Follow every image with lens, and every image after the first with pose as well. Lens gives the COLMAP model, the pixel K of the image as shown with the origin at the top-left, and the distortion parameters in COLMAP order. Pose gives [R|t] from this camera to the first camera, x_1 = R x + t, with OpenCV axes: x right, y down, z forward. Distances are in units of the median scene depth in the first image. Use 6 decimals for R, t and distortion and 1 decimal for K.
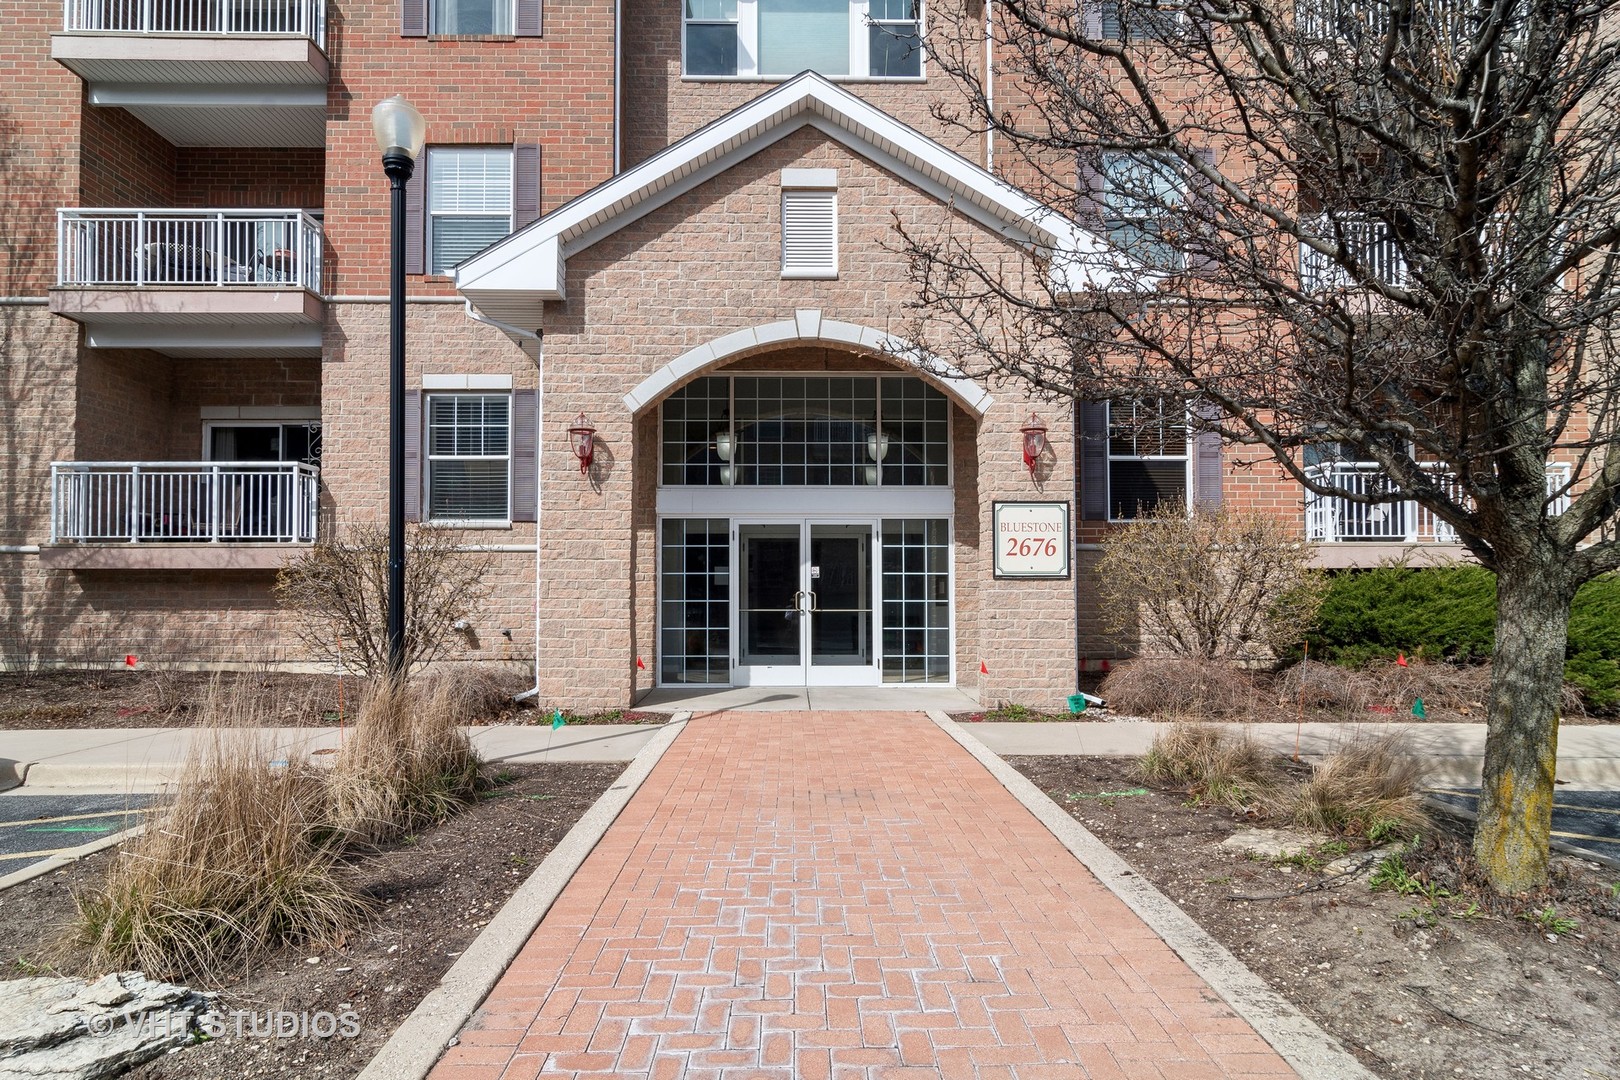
lens RADIAL K [[843.4, 0, 814.3], [0, 843.4, 547.6], [0, 0, 1]] dist [-0.003348, -0.000830]
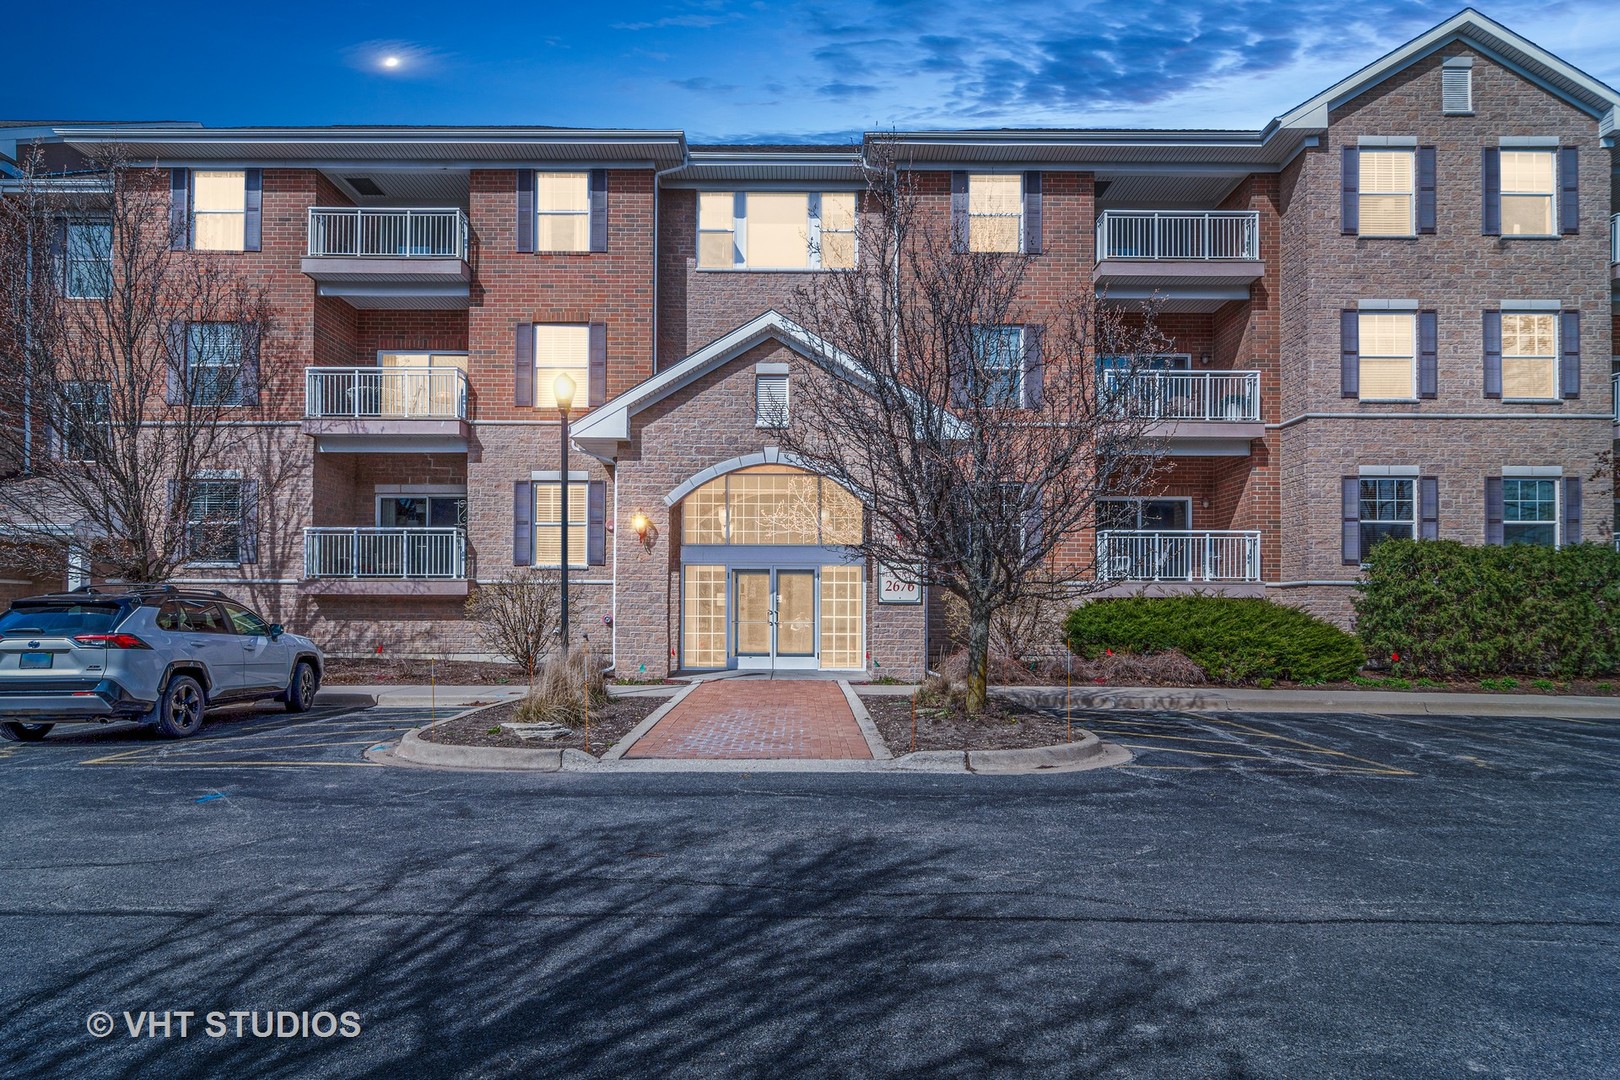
lens RADIAL K [[855.9, 0, 804.1], [0, 855.9, 563.1], [0, 0, 1]] dist [0.000316, -0.000008]
pose [[0.999776, 0.003270, -0.020919, 0.077997], [-0.003221, 0.999992, 0.002381, -0.039919], [0.020926, -0.002313, 0.999778, -0.594447]]
